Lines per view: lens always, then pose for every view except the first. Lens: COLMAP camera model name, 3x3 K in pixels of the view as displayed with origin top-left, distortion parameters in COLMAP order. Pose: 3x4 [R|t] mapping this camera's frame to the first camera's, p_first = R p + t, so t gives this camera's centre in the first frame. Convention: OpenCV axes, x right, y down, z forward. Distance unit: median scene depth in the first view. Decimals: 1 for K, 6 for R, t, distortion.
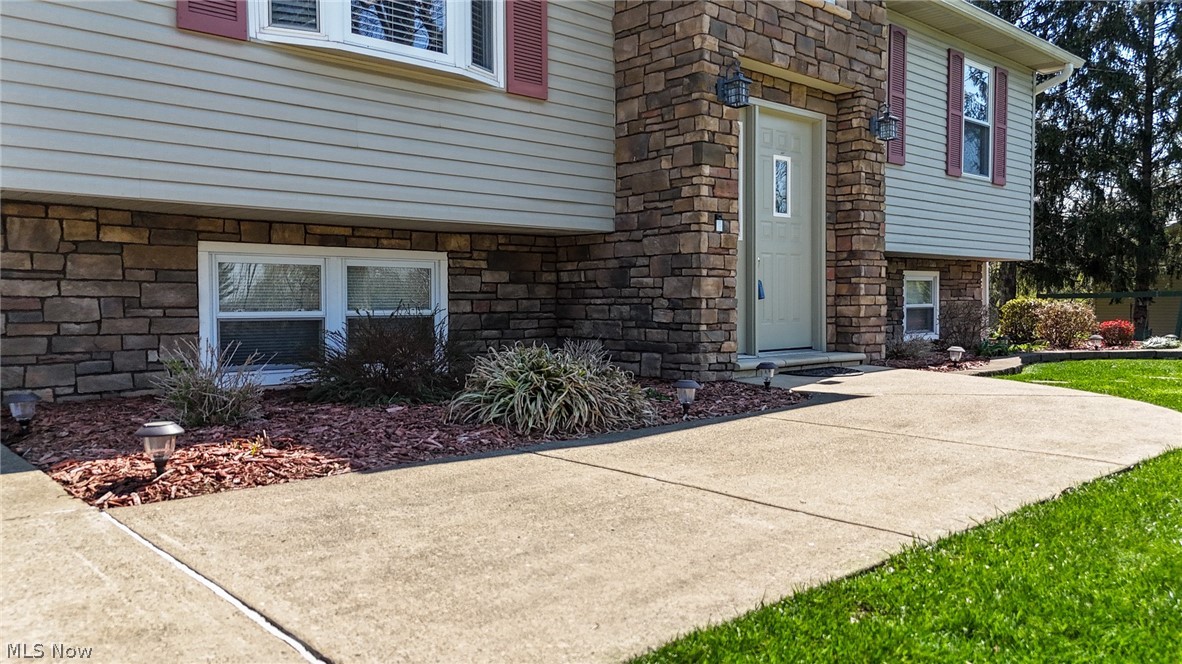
lens RADIAL K [[870.6, 0, 591.0], [0, 870.6, 332.0], [0, 0, 1]] dist [0.084317, -0.073273]
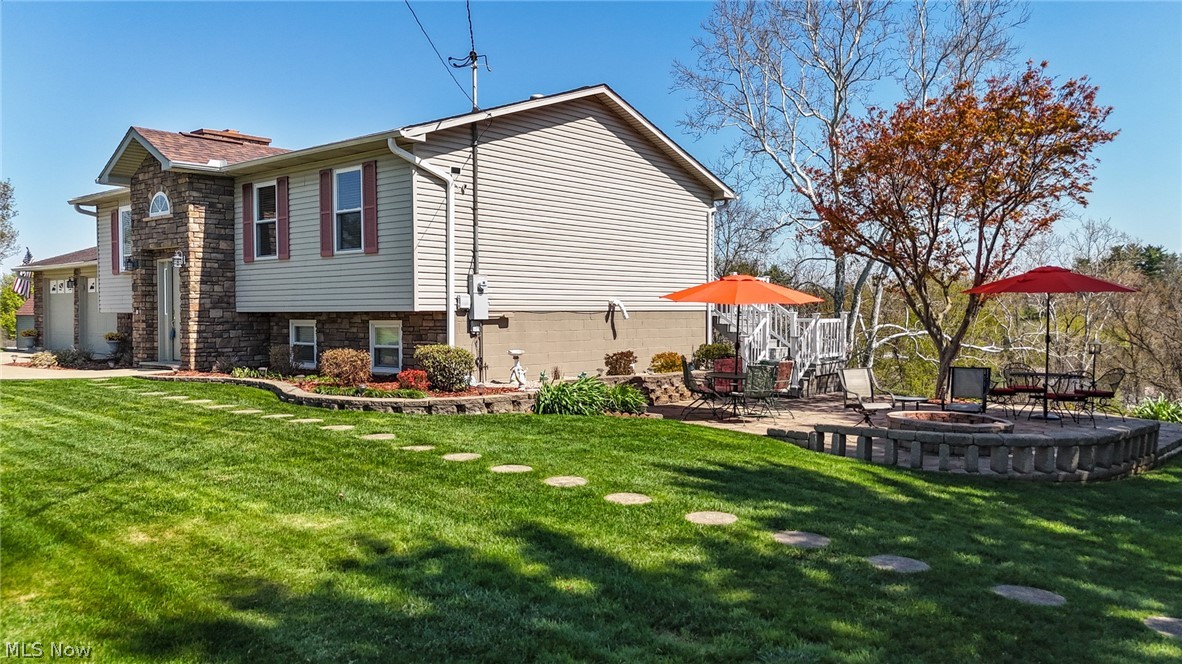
lens RADIAL K [[870.6, 0, 591.0], [0, 870.6, 332.0], [0, 0, 1]] dist [0.084317, -0.073273]
pose [[0.120329, 0.029949, -0.992282, 3.128549], [-0.028319, 0.999242, 0.026725, -0.174278], [0.992330, 0.024885, 0.121086, 2.090965]]
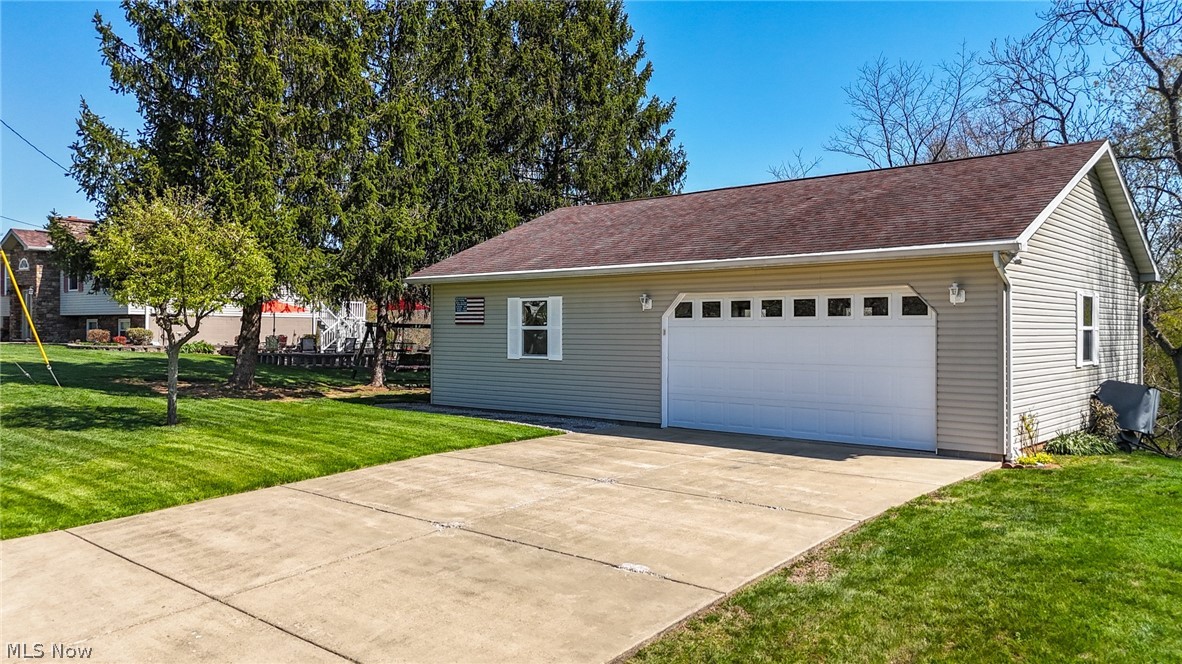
lens RADIAL K [[870.6, 0, 591.0], [0, 870.6, 332.0], [0, 0, 1]] dist [0.084317, -0.073273]
pose [[0.199157, 0.005514, -0.979952, 6.648647], [-0.037130, 0.999309, -0.001923, -0.141083], [0.979264, 0.036768, 0.199224, 3.563270]]
